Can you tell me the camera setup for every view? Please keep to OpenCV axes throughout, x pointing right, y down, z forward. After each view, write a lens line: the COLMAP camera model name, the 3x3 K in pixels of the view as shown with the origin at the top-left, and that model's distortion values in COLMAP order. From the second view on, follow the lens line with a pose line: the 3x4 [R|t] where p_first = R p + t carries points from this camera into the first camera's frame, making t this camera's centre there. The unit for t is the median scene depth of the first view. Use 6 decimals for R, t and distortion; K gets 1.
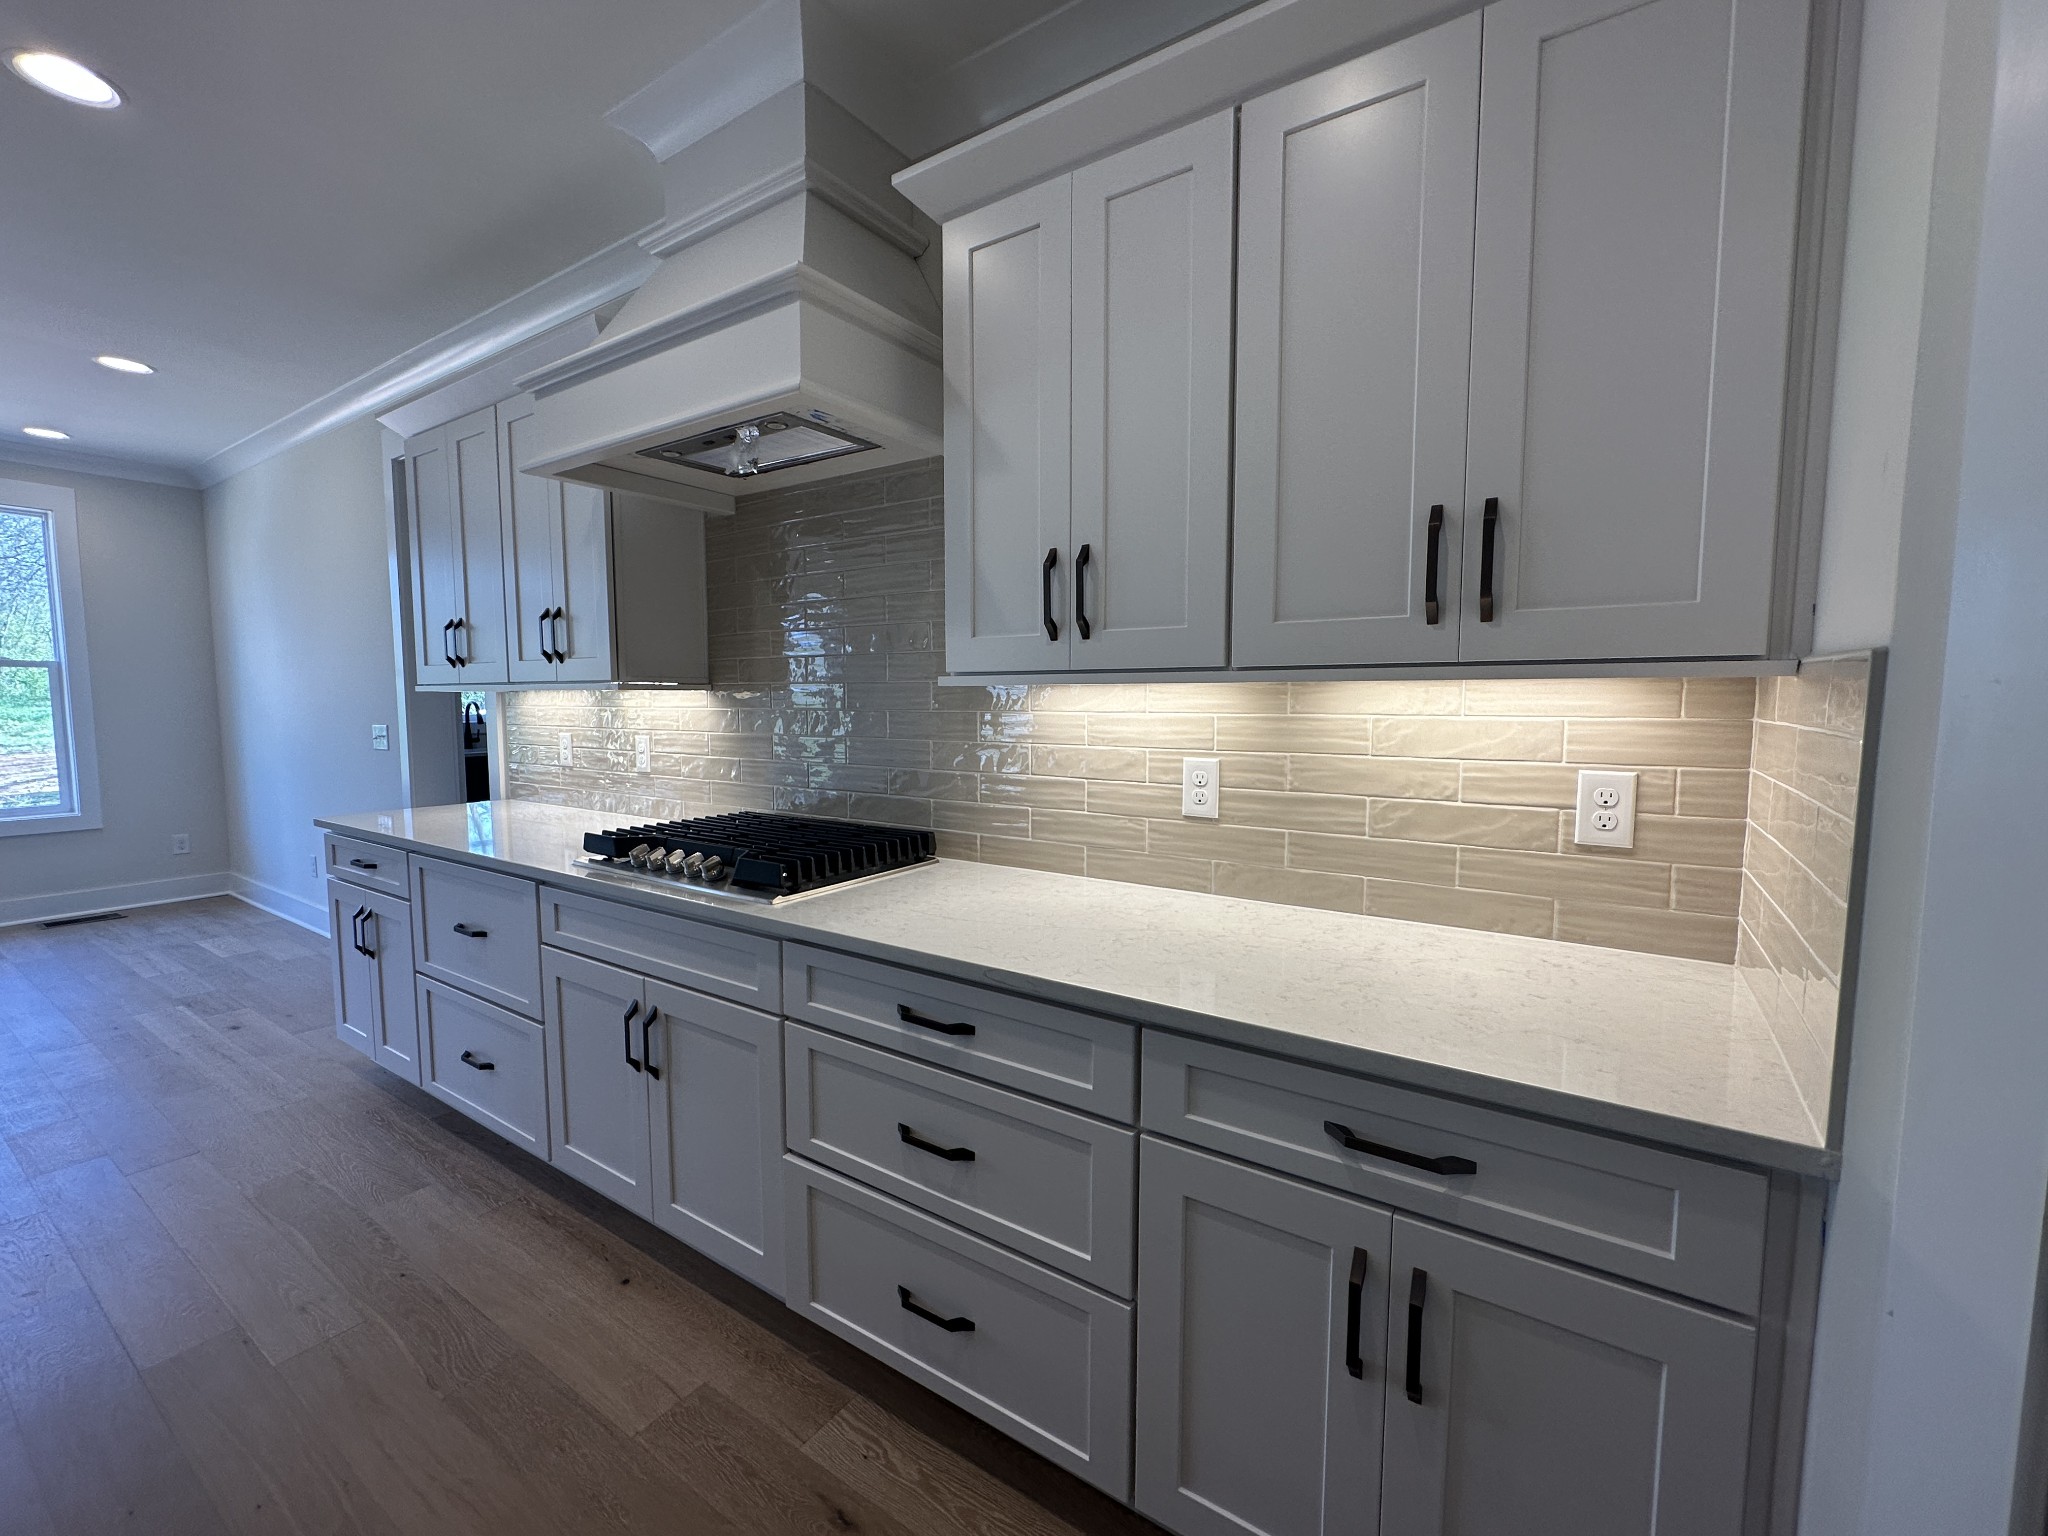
lens RADIAL K [[849.7, 0, 1024.0], [0, 849.7, 768.0], [0, 0, 1]] dist [-0.001674, -0.000013]
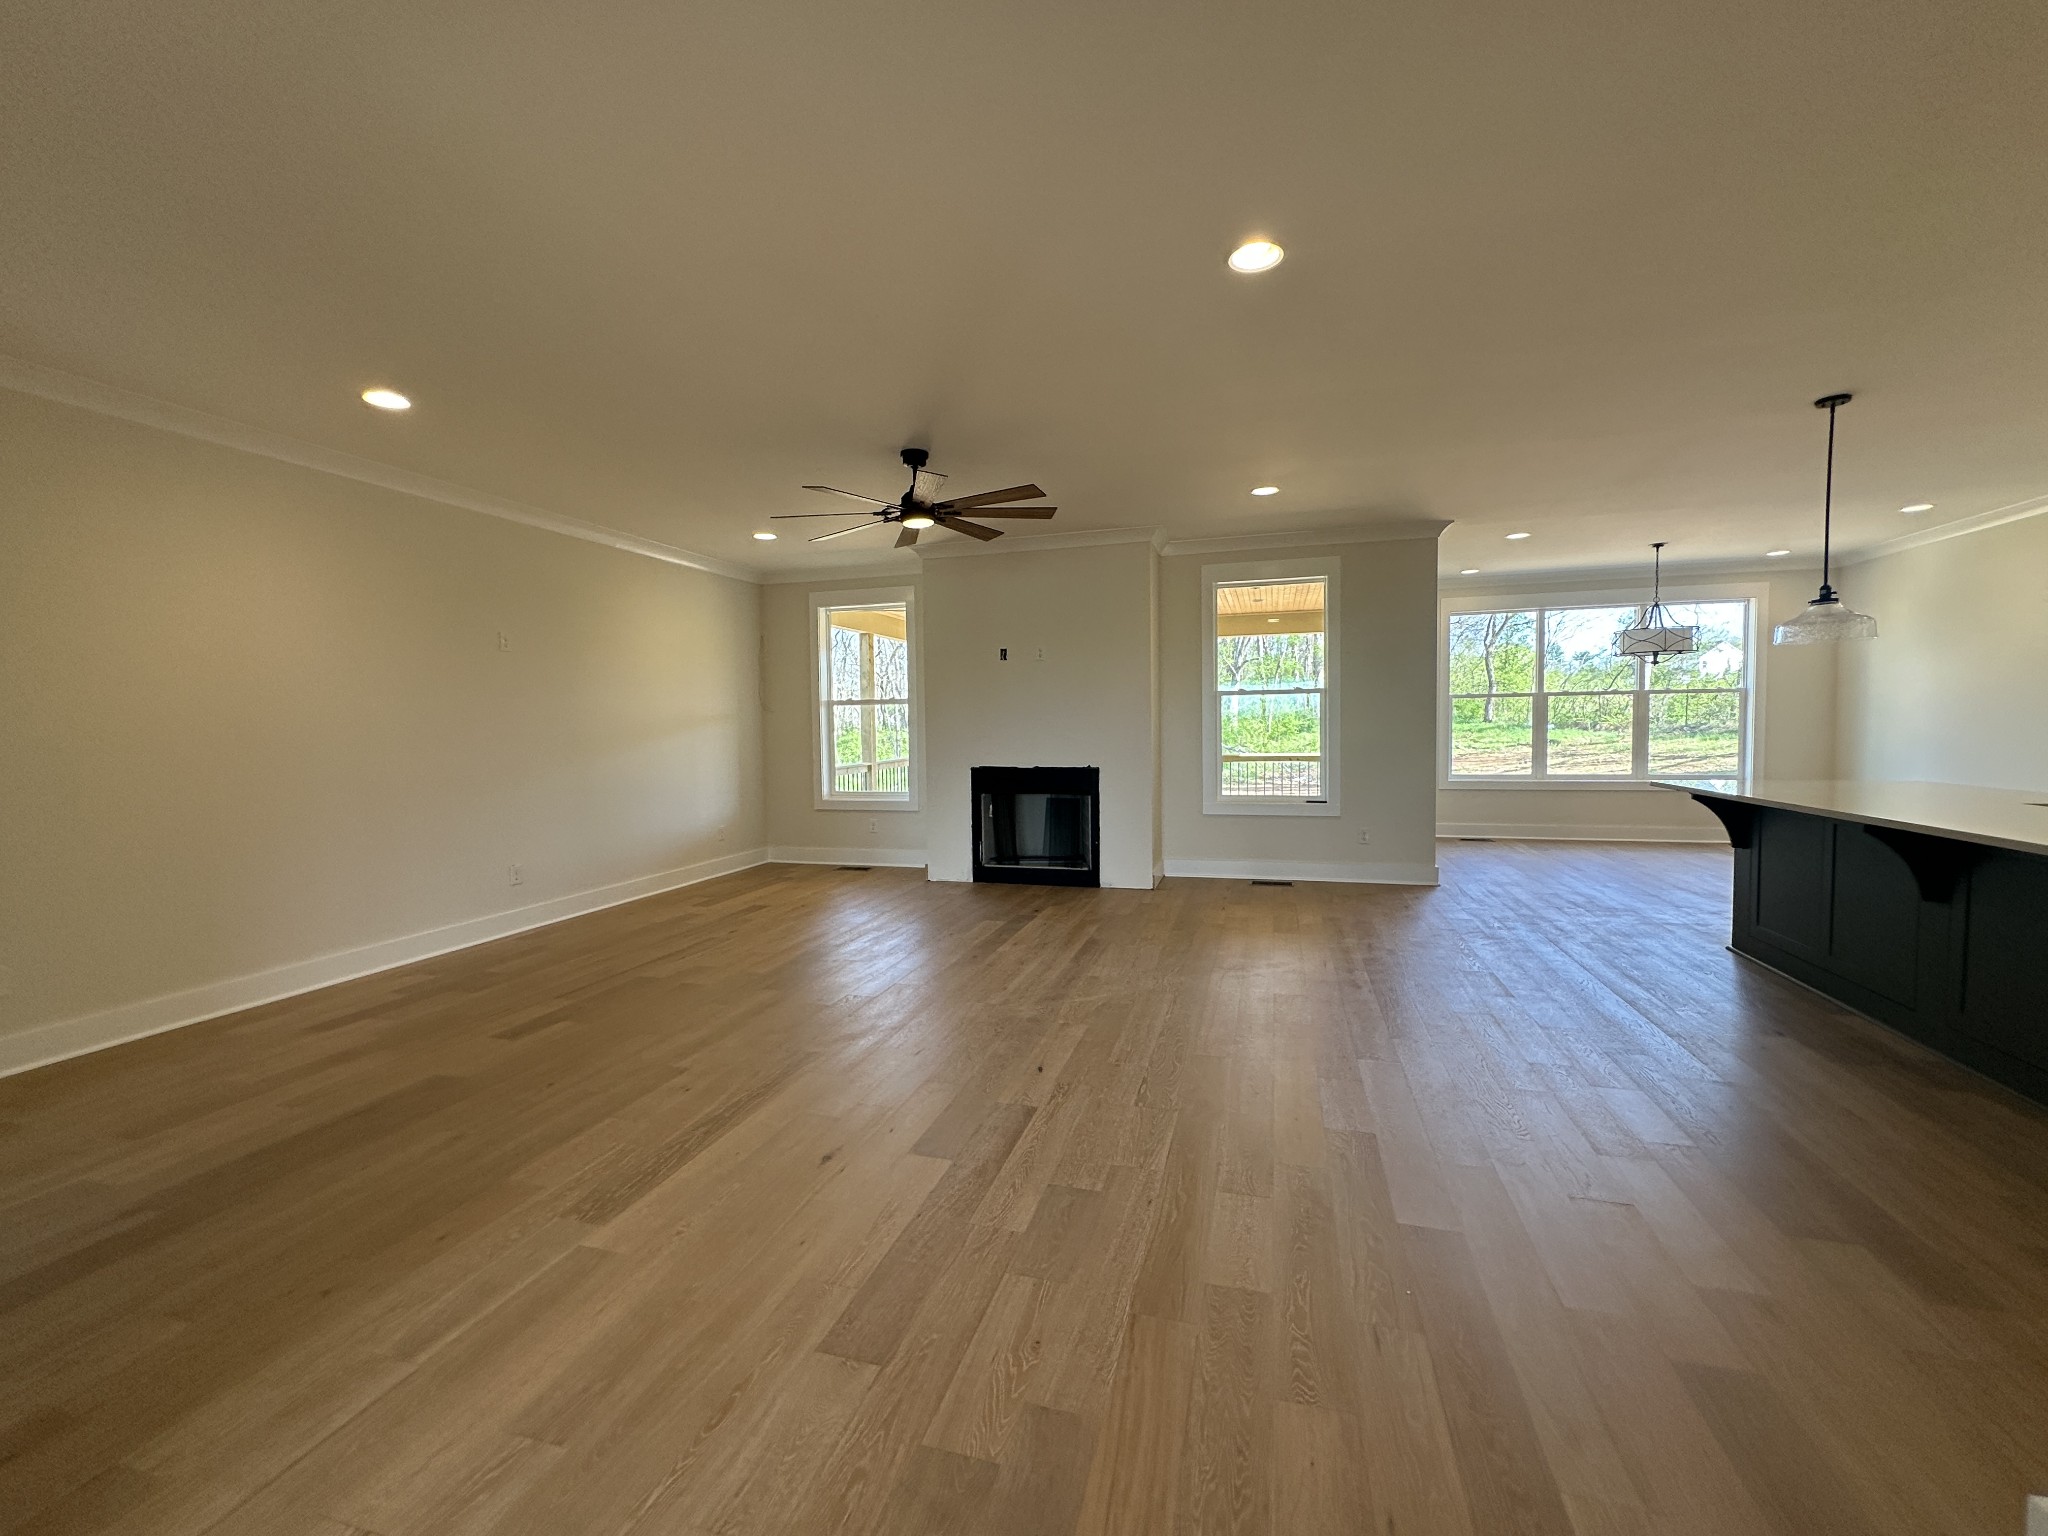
lens RADIAL K [[843.2, 0, 1024.0], [0, 843.2, 768.0], [0, 0, 1]] dist [-0.001546, -0.000118]
pose [[0.297669, 0.043461, -0.953679, 0.054117], [-0.061435, 0.997765, 0.026295, 0.220694], [0.952690, 0.050762, 0.299674, -2.501358]]
